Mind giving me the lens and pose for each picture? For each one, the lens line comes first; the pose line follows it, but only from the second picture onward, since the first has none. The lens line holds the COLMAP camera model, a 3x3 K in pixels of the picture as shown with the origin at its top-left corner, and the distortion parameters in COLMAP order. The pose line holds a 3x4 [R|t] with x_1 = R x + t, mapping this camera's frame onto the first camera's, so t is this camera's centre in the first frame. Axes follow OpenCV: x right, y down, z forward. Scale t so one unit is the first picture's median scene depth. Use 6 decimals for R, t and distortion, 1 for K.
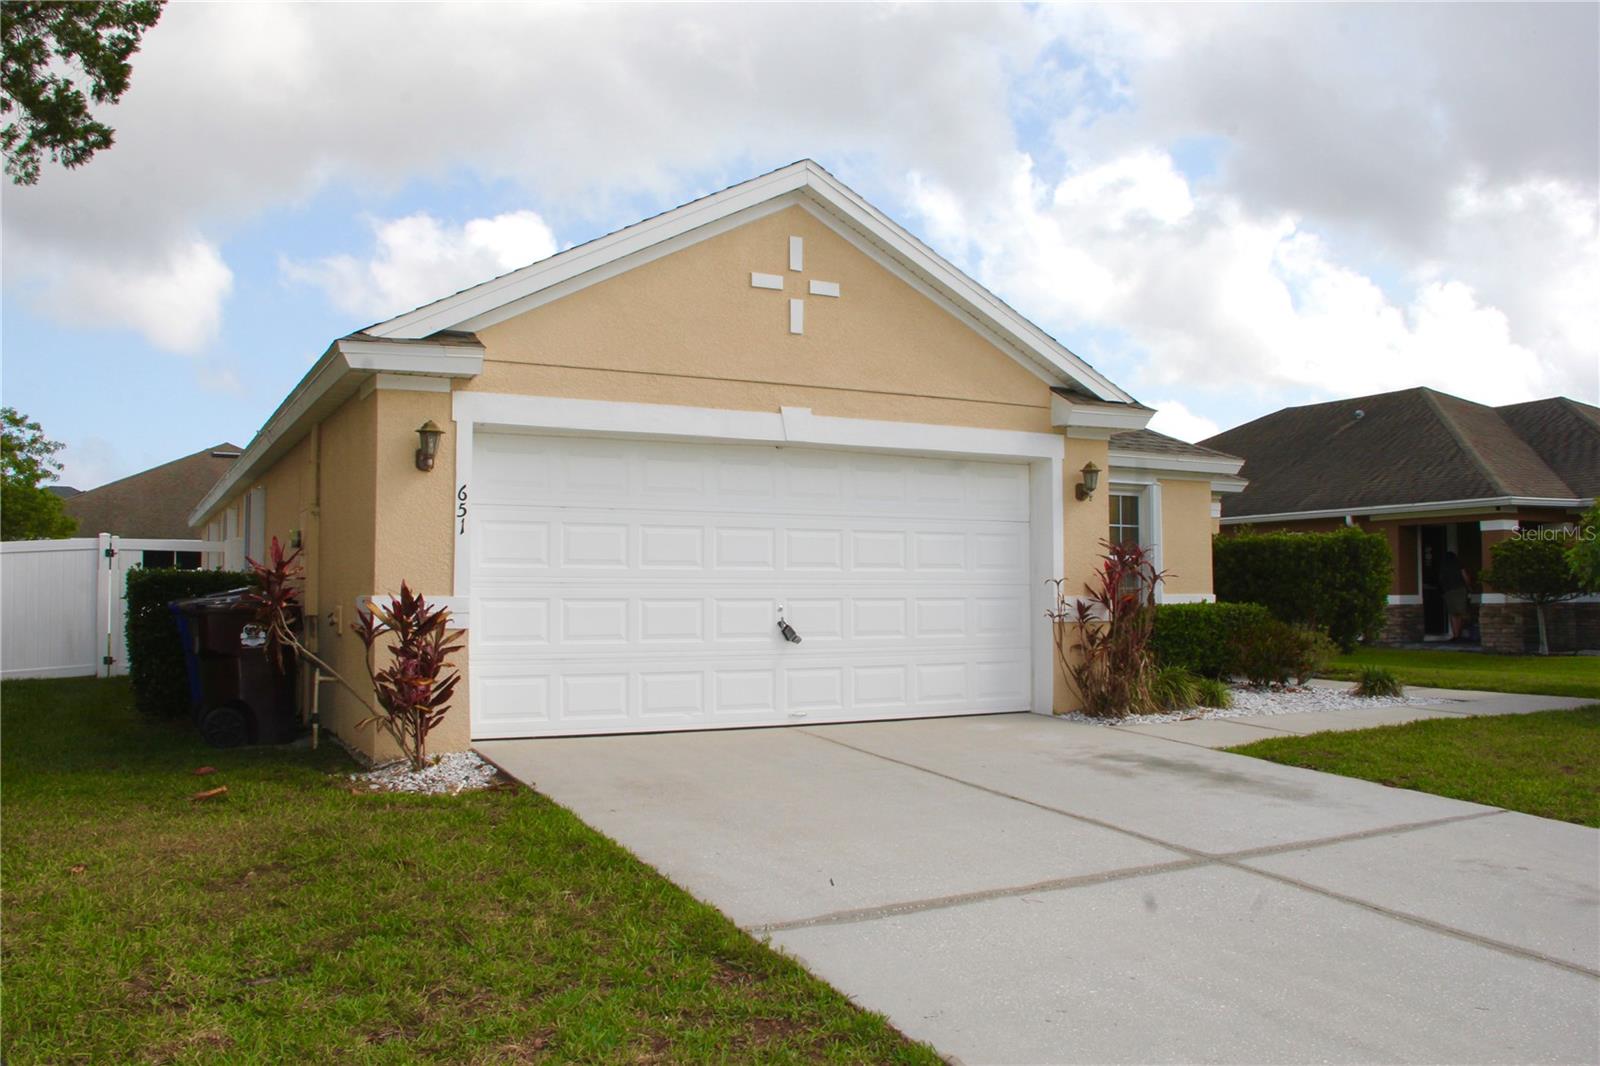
lens RADIAL K [[1278.6, 0, 798.9], [0, 1278.6, 558.5], [0, 0, 1]] dist [-0.145472, -0.000125]
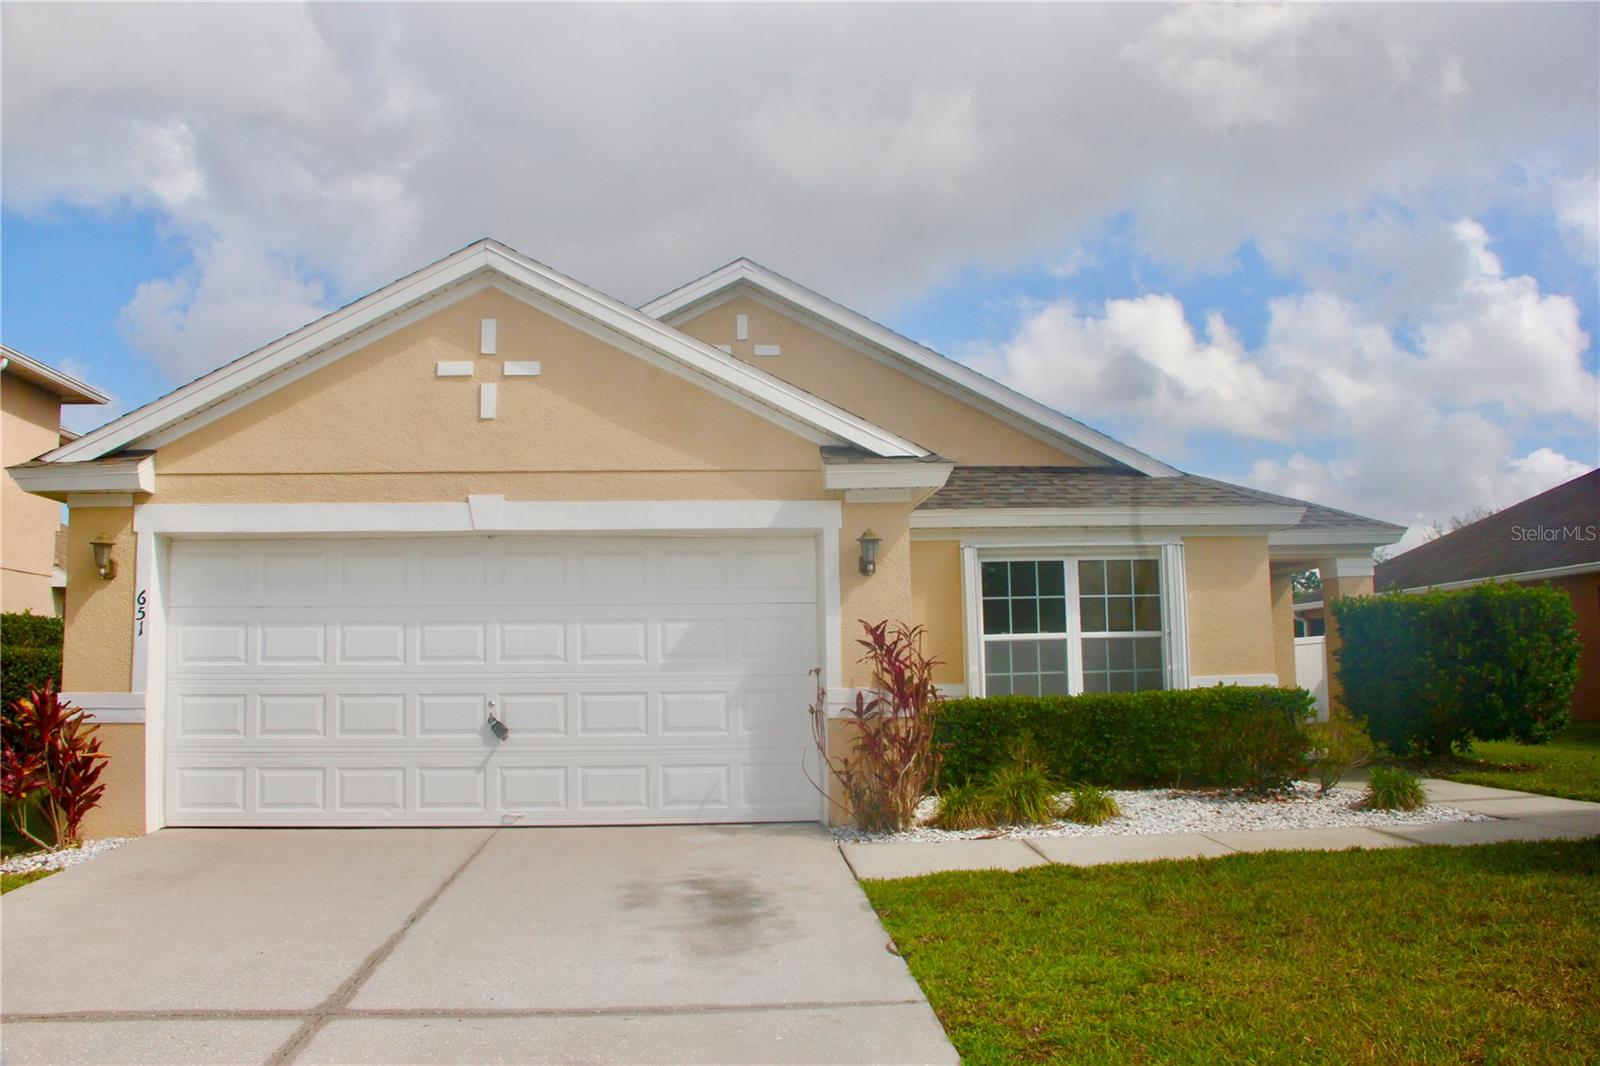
lens RADIAL K [[1326.8, 0, 800.0], [0, 1326.8, 533.0], [0, 0, 1]] dist [-0.179373, 0.153022]
pose [[0.920142, -0.054942, -0.387711, 0.590290], [0.025423, 0.996401, -0.080862, -0.003361], [0.390758, 0.064548, 0.918228, 0.179730]]
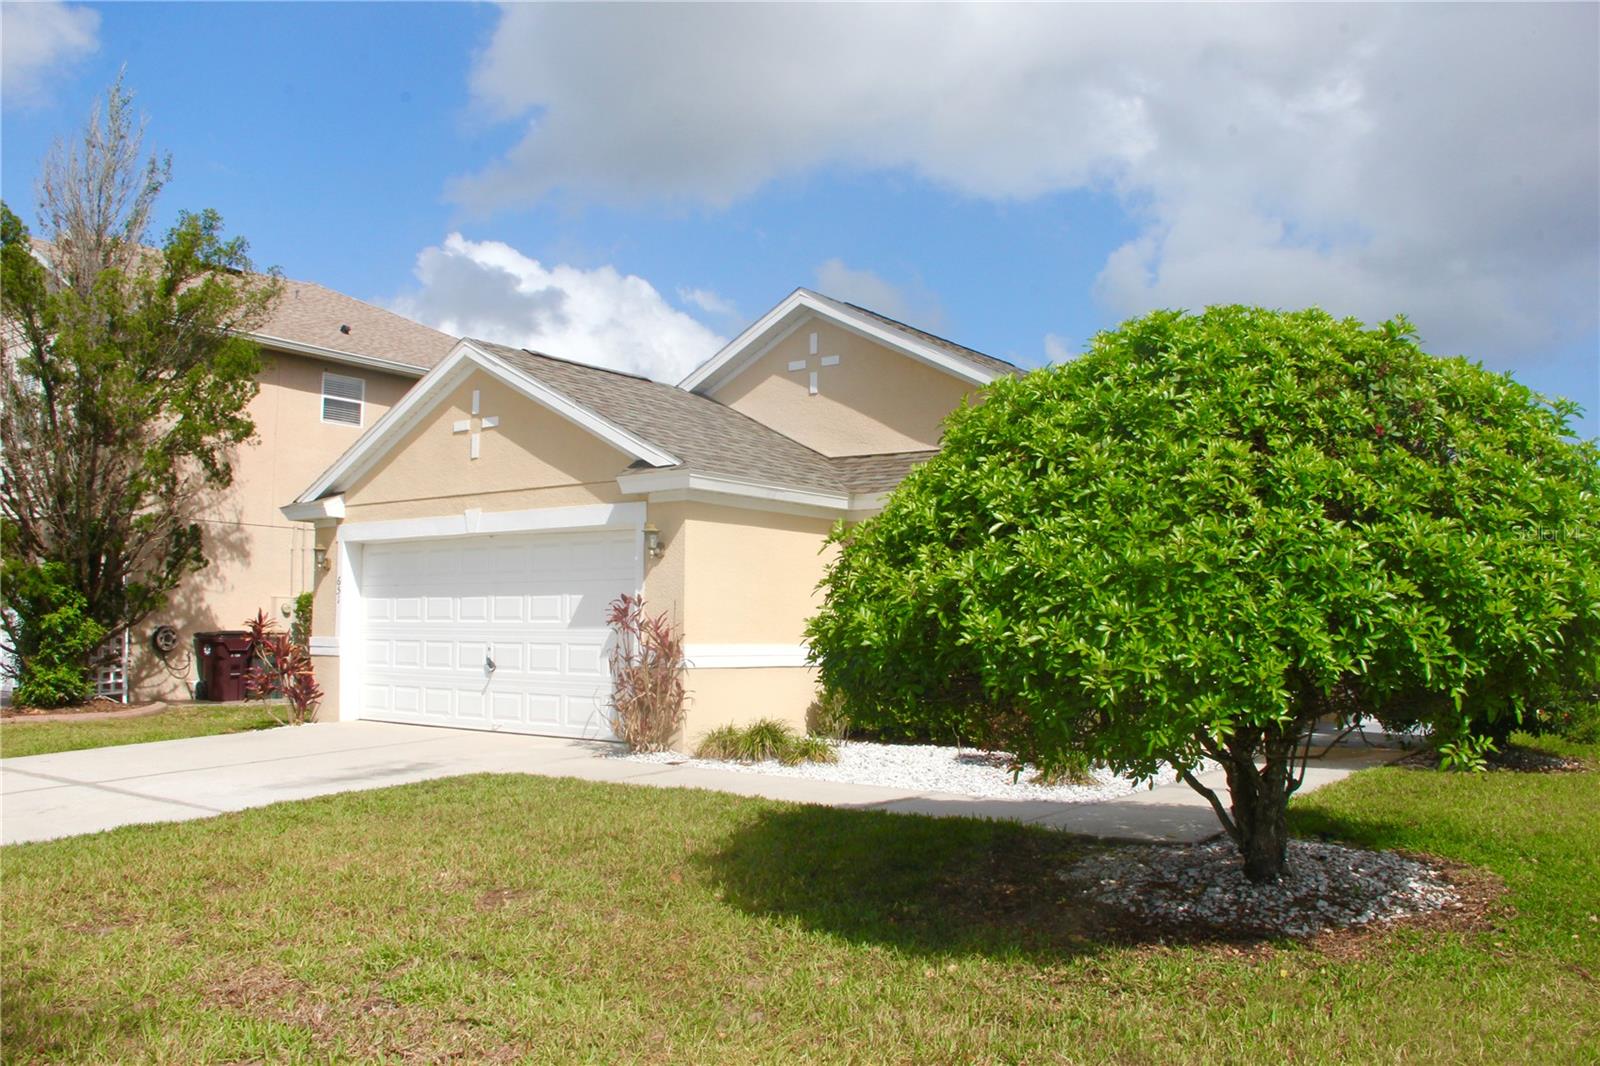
lens RADIAL K [[1357.7, 0, 800.0], [0, 1357.7, 533.0], [0, 0, 1]] dist [-0.054991, 0.166265]
pose [[0.412141, -0.061419, -0.909047, 1.520802], [0.023014, 0.998109, -0.057002, 0.004069], [0.910829, 0.002572, 0.412775, 0.692603]]
